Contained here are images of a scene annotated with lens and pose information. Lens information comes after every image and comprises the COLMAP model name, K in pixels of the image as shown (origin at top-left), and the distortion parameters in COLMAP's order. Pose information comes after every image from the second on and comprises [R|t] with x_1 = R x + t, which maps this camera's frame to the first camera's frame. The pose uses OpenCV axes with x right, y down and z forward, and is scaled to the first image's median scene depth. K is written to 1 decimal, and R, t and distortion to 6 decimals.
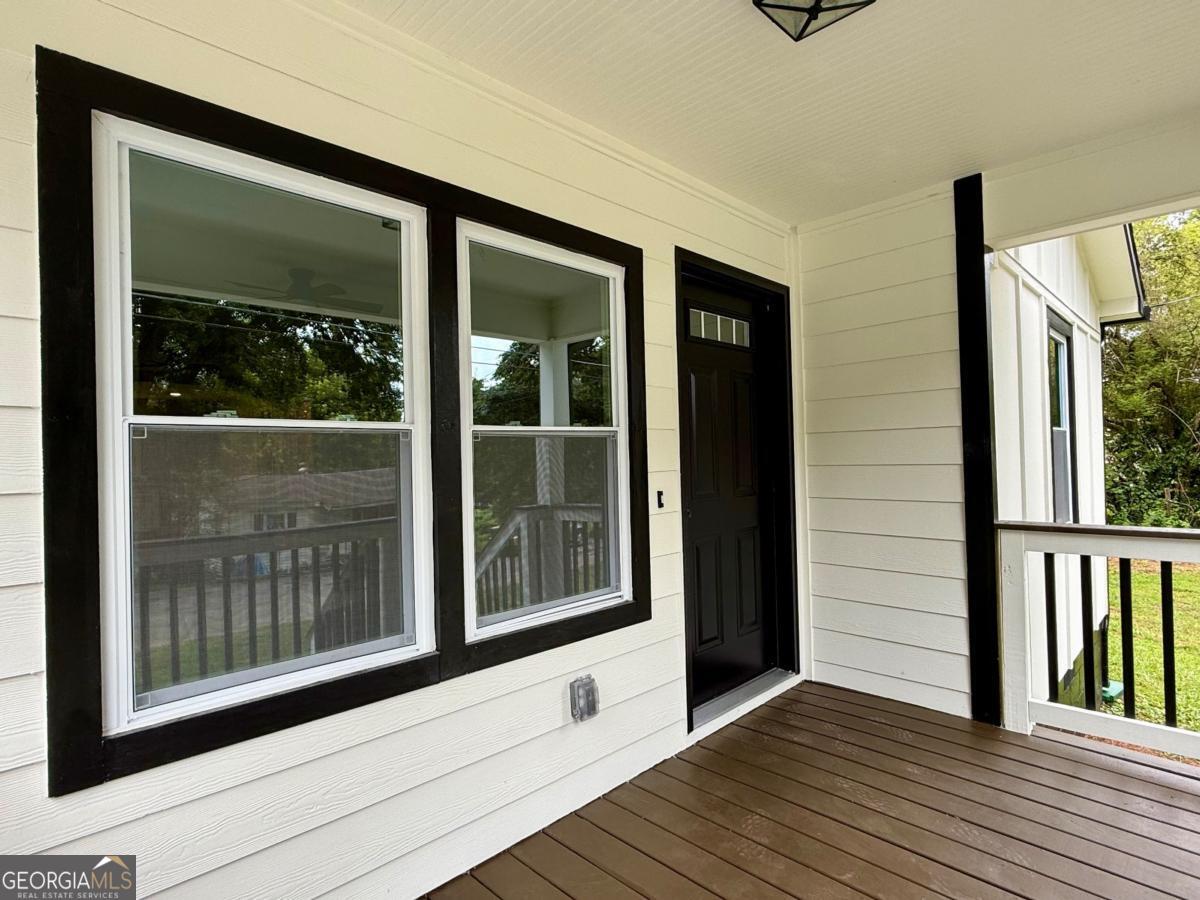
lens RADIAL K [[627.9, 0, 600.5], [0, 627.9, 453.0], [0, 0, 1]] dist [0.001176, 0.000903]
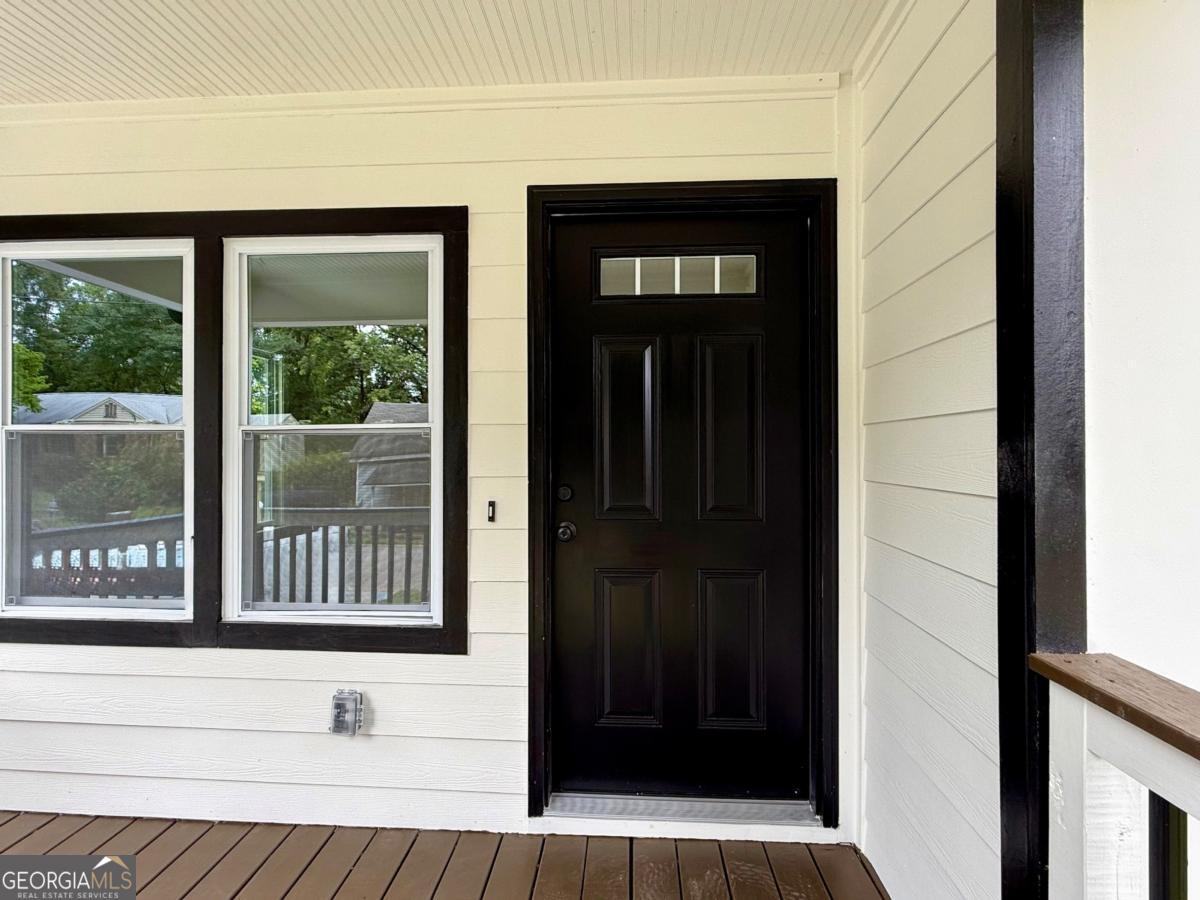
lens RADIAL K [[627.9, 0, 600.5], [0, 627.9, 453.0], [0, 0, 1]] dist [0.001176, 0.000903]
pose [[0.660673, 0.024951, -0.750259, 0.820545], [-0.009943, 0.999651, 0.024489, -0.023302], [0.750608, -0.008720, 0.660690, 0.593524]]
